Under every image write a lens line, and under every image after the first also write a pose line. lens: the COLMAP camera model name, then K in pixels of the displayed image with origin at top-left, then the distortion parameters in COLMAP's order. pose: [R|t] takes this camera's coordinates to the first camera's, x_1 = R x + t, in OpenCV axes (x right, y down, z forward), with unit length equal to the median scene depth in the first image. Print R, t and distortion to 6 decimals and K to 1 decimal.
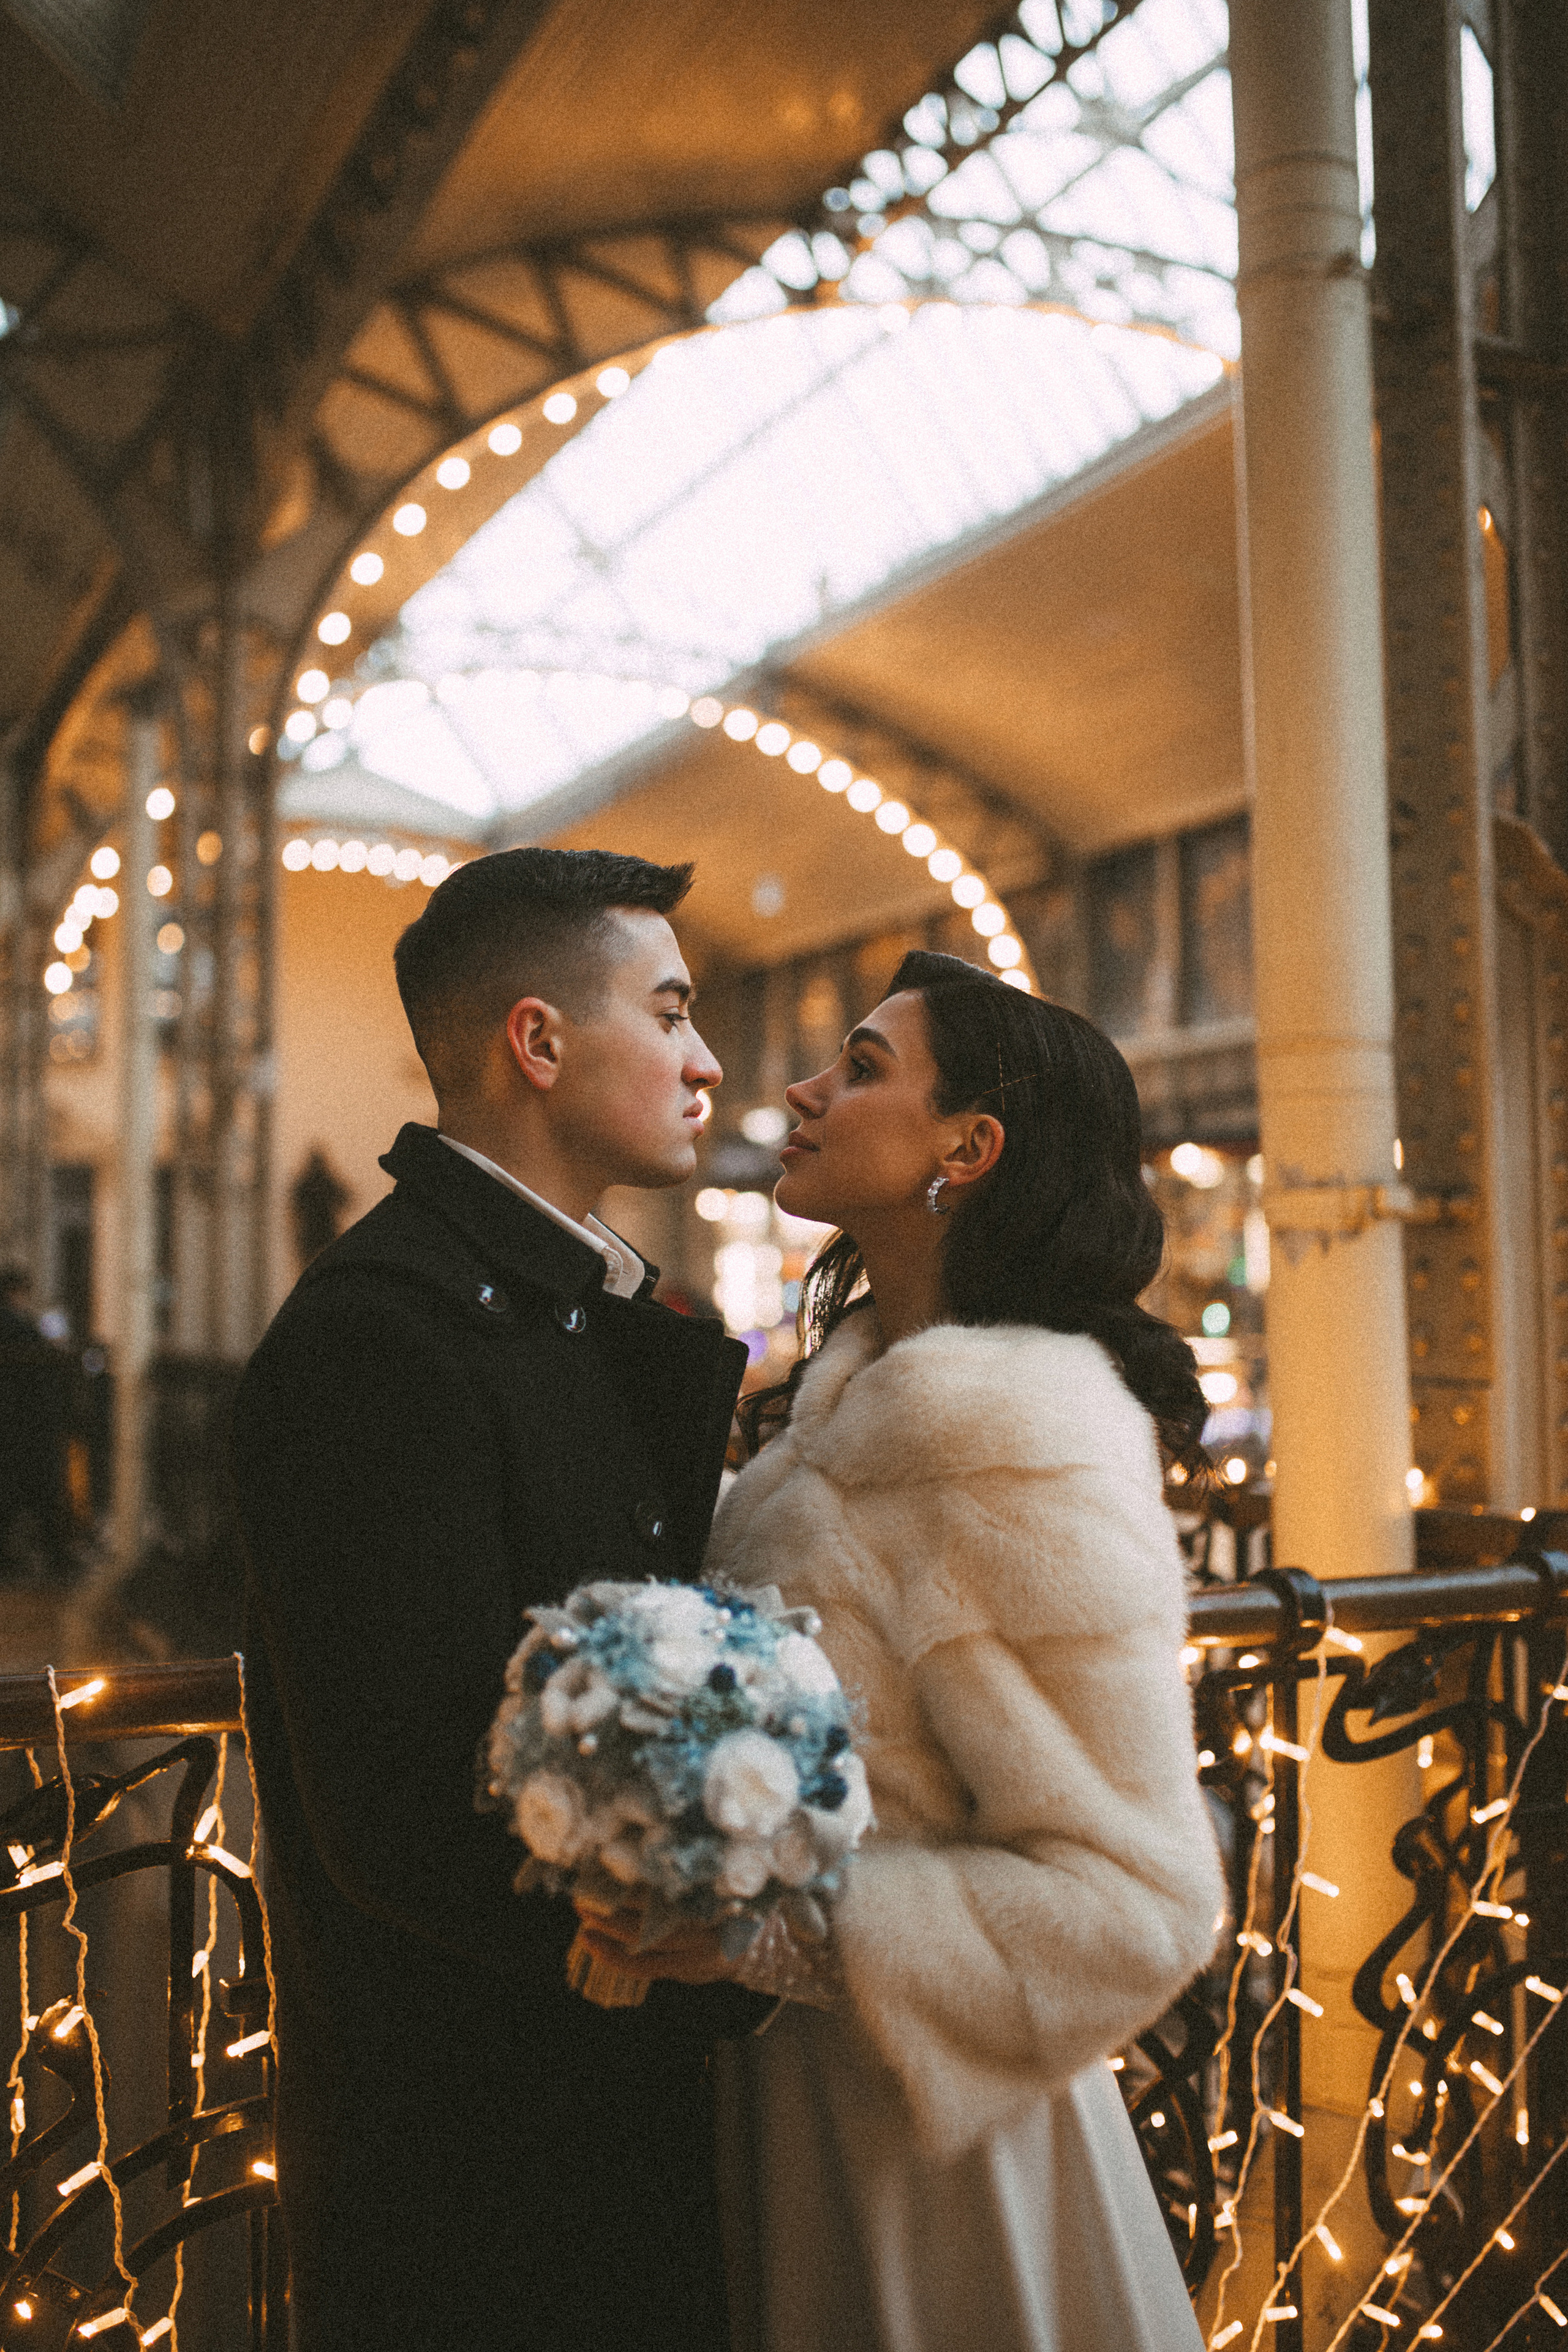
lens RADIAL K [[2305.6, 0, 775.6], [0, 2305.6, 1170.4], [0, 0, 1]] dist [-0.059532, 0.000000]
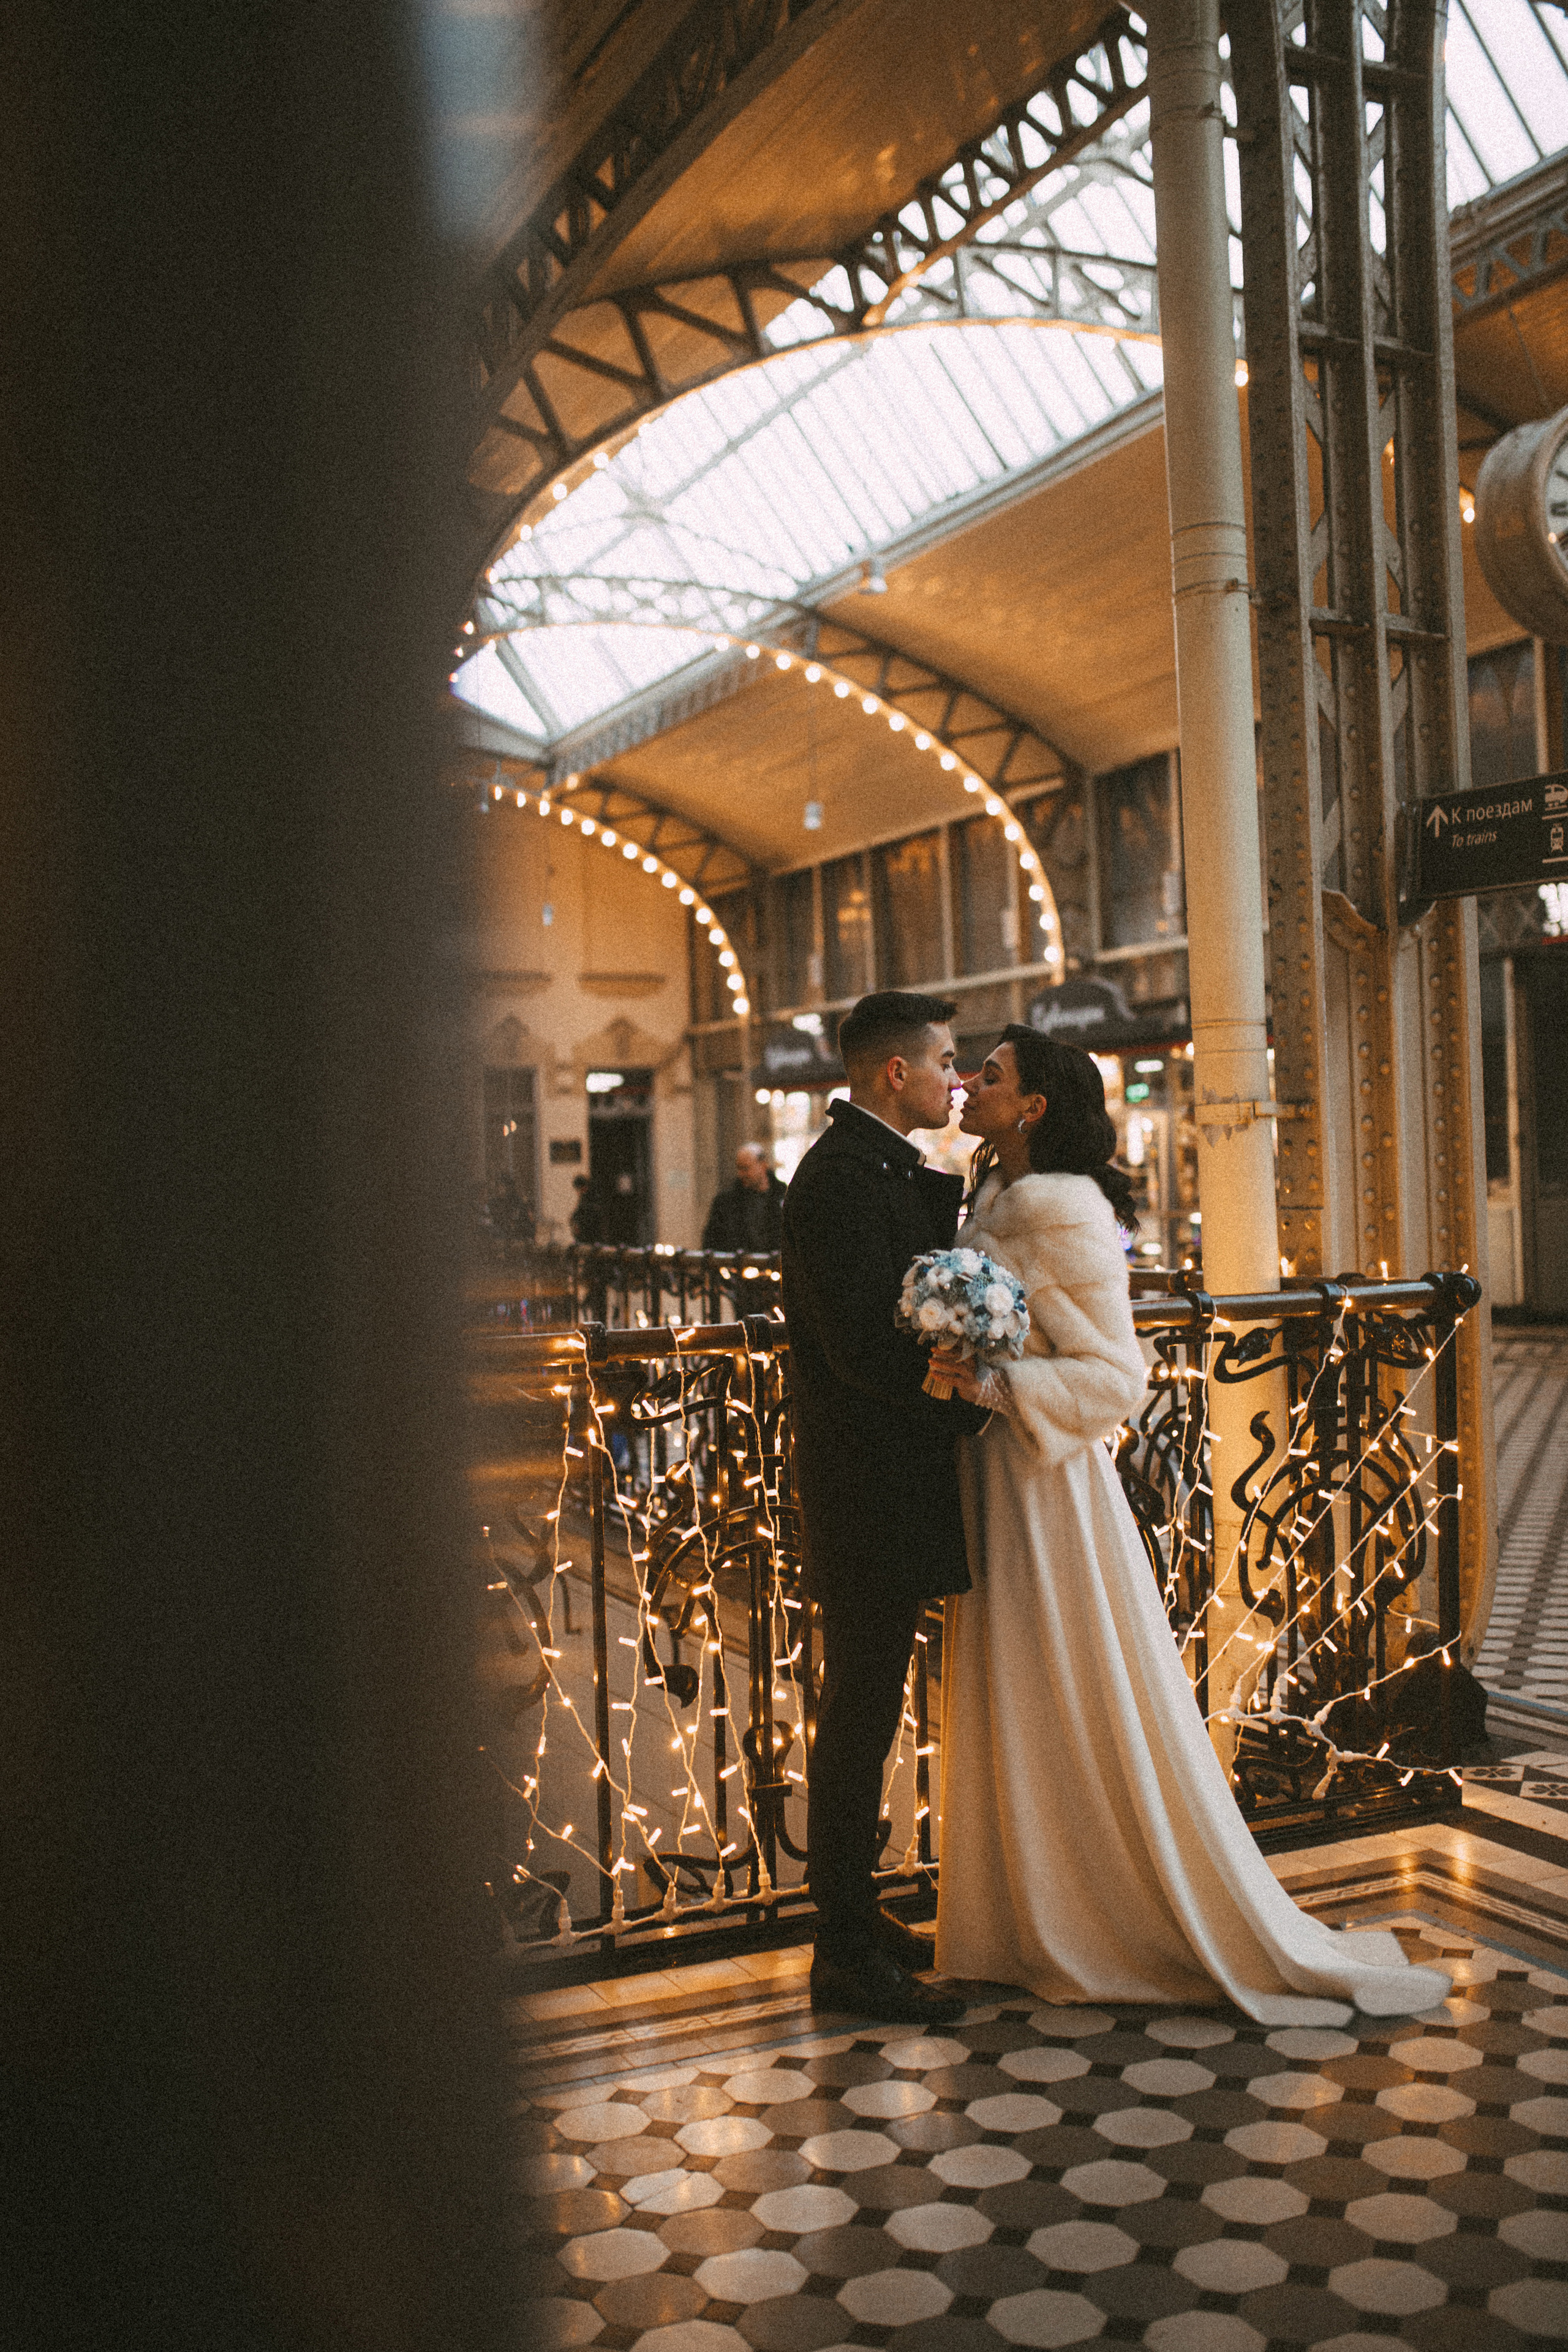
lens RADIAL K [[2305.6, 0, 791.2], [0, 2305.6, 1177.2], [0, 0, 1]] dist [-0.059532, 0.000000]
pose [[0.999709, -0.023810, -0.003759, -0.100204], [0.023970, 0.998426, 0.050706, -0.033051], [0.002545, -0.050781, 0.998707, -0.807763]]
